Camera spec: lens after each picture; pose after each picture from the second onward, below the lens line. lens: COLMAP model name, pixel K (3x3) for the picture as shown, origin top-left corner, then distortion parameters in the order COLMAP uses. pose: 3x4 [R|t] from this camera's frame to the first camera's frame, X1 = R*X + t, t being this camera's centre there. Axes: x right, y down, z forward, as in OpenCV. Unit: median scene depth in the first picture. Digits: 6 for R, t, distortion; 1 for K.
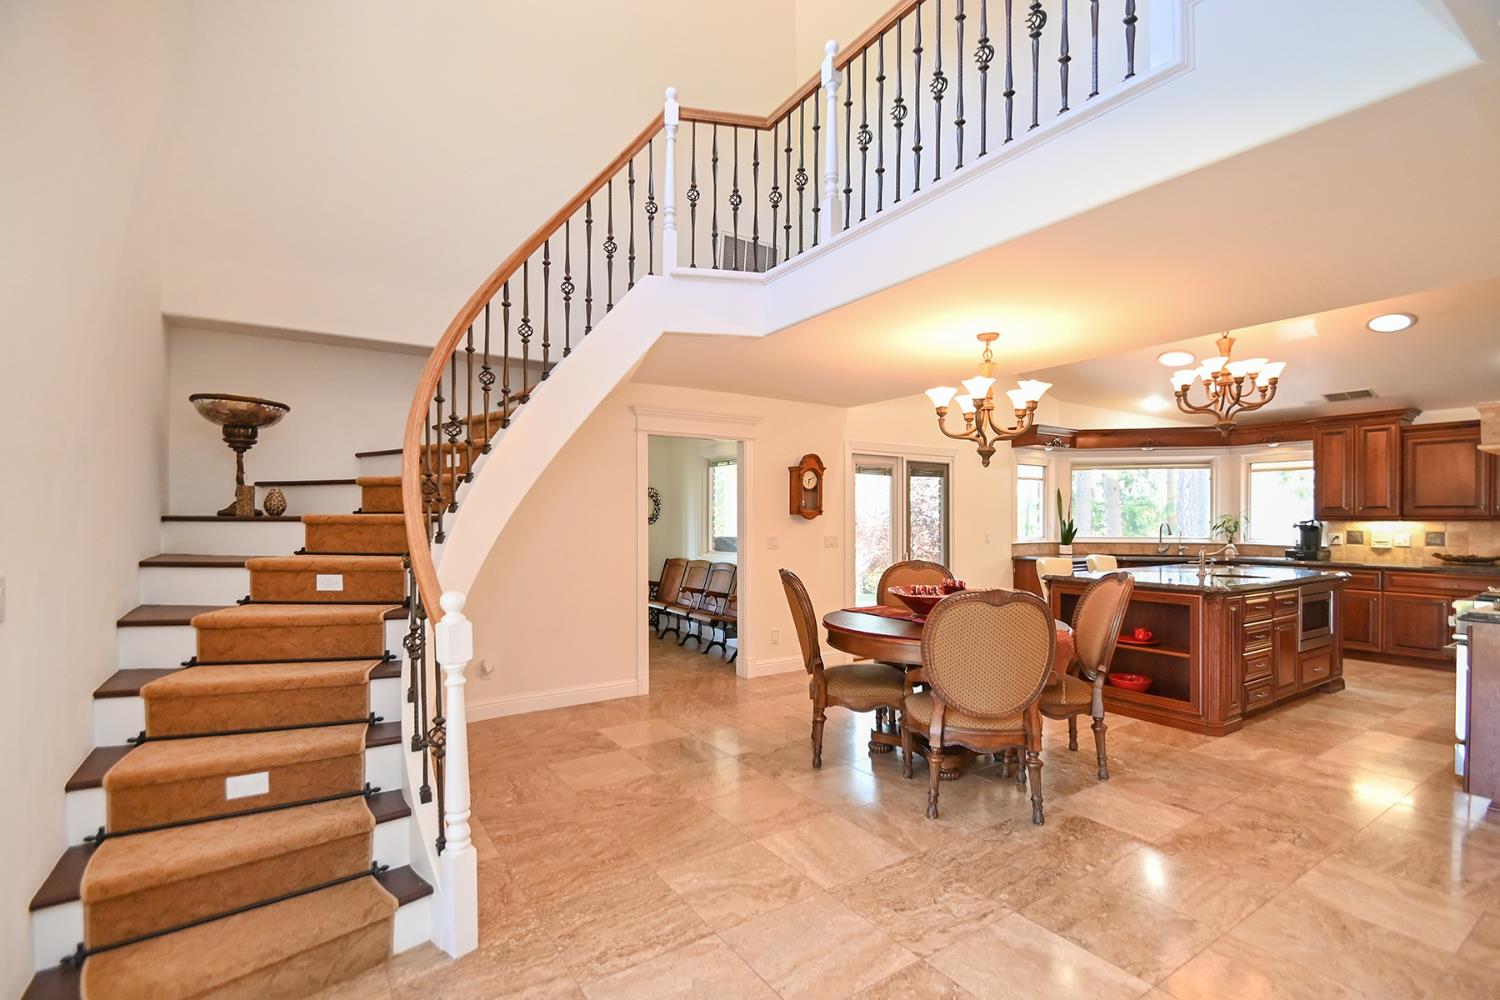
lens RADIAL K [[676.2, 0, 729.6], [0, 676.2, 524.4], [0, 0, 1]] dist [-0.000545, -0.014994]
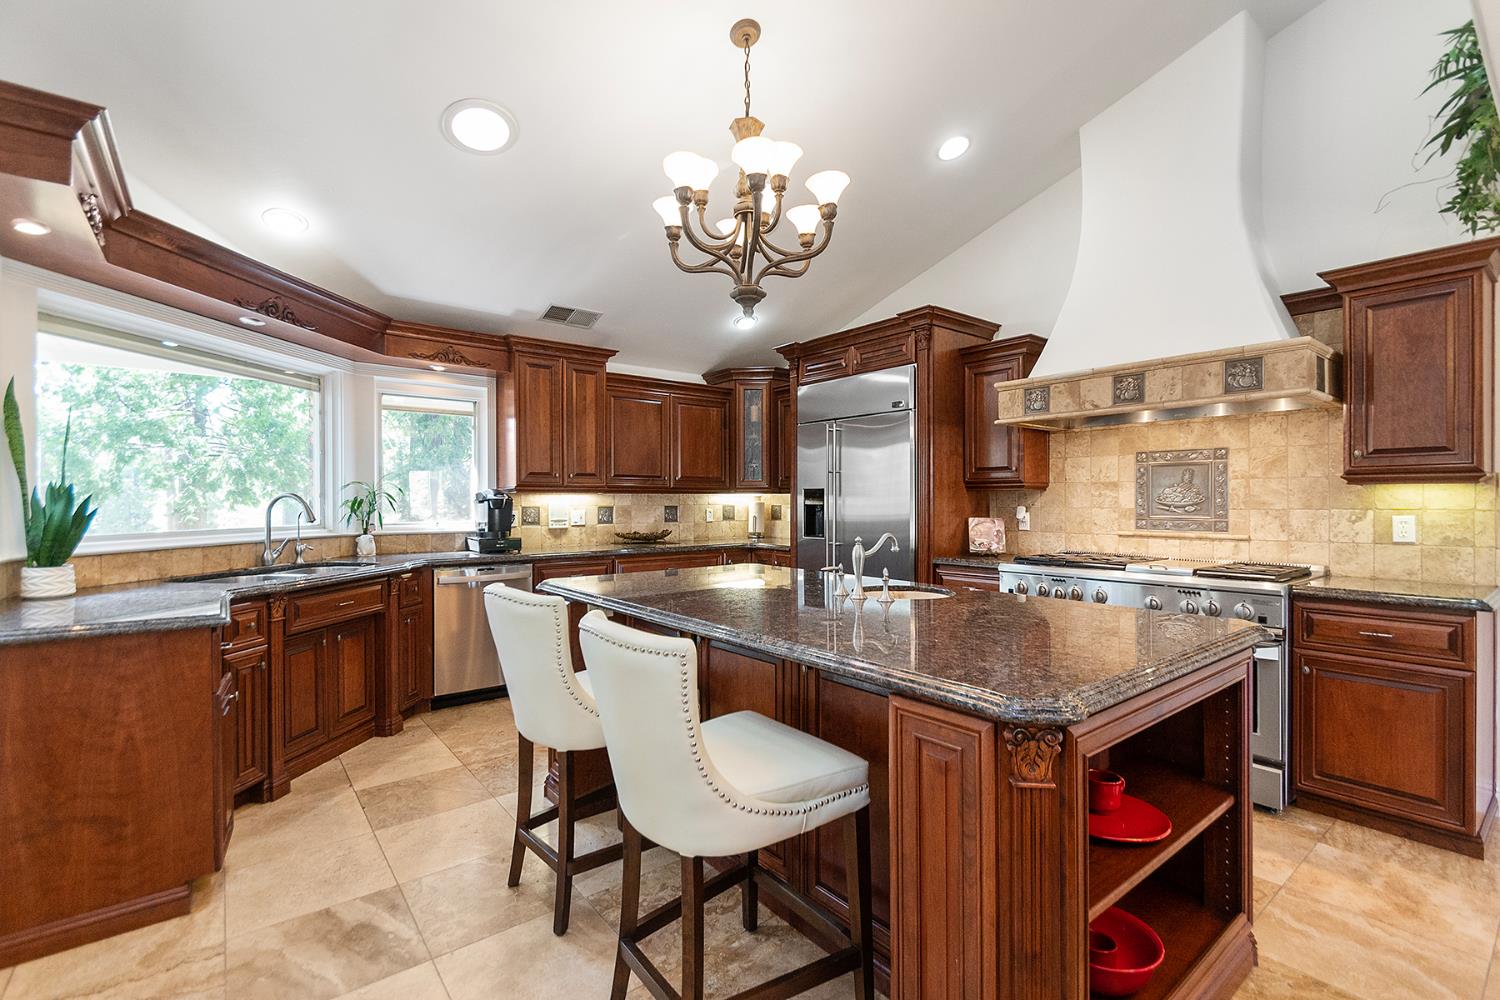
lens RADIAL K [[669.5, 0, 740.7], [0, 669.5, 501.6], [0, 0, 1]] dist [0.000975, 0.000074]
pose [[-0.099805, -0.001982, 0.995005, 0.193491], [0.011049, 0.999934, 0.003100, 0.004346], [-0.994946, 0.011304, -0.099776, 0.851594]]
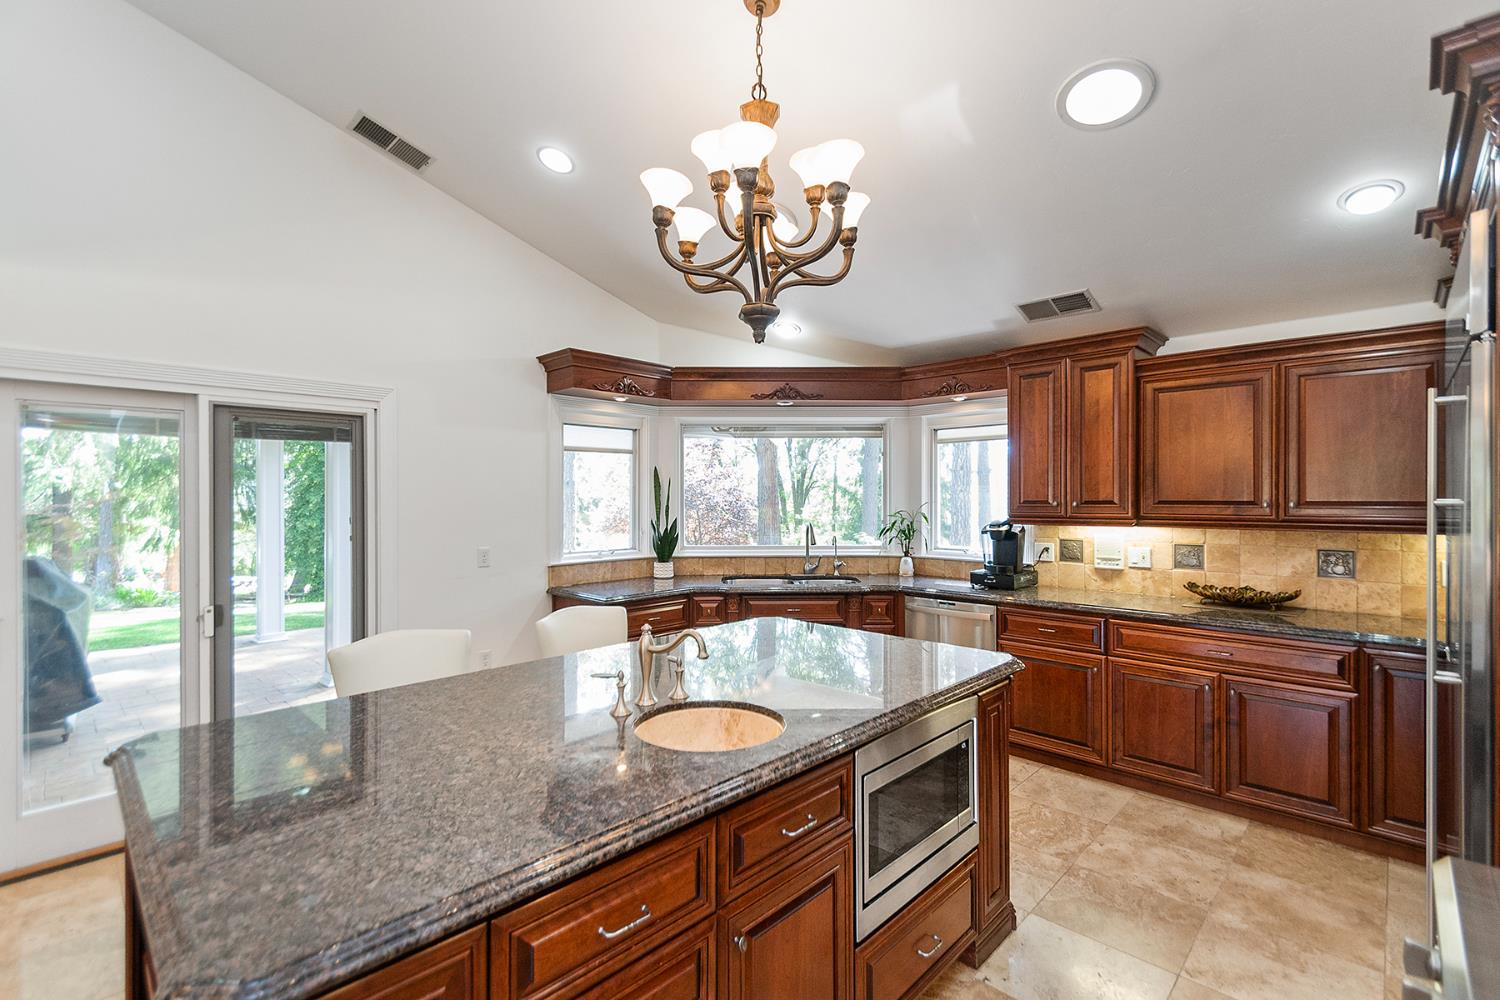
lens RADIAL K [[669.5, 0, 740.7], [0, 669.5, 501.6], [0, 0, 1]] dist [0.000975, 0.000074]
pose [[0.972390, -0.004986, 0.233308, 0.508058], [0.005774, 0.999980, -0.002692, -0.024977], [-0.233290, 0.003964, 0.972399, 0.484303]]
